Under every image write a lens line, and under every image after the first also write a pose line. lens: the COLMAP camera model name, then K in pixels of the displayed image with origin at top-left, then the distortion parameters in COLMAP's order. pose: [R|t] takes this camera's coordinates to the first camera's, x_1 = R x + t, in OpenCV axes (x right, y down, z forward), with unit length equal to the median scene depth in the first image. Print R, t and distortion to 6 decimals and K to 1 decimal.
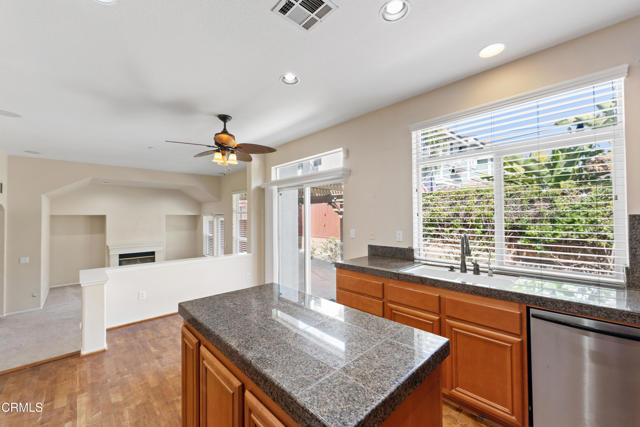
lens RADIAL K [[254.7, 0, 320.9], [0, 254.7, 211.4], [0, 0, 1]] dist [-0.002361, -0.000049]
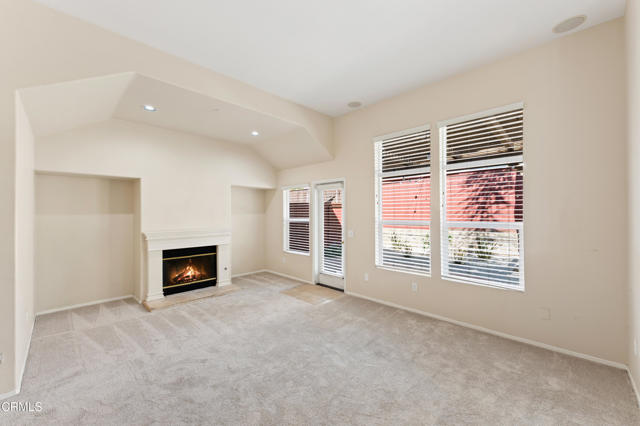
lens RADIAL K [[257.9, 0, 318.4], [0, 257.9, 212.4], [0, 0, 1]] dist [-0.002859, -0.000418]
pose [[0.999613, 0.004324, 0.027484, -0.482299], [-0.004802, 0.999838, 0.017360, 0.077551], [-0.027404, -0.017486, 0.999471, 0.442478]]
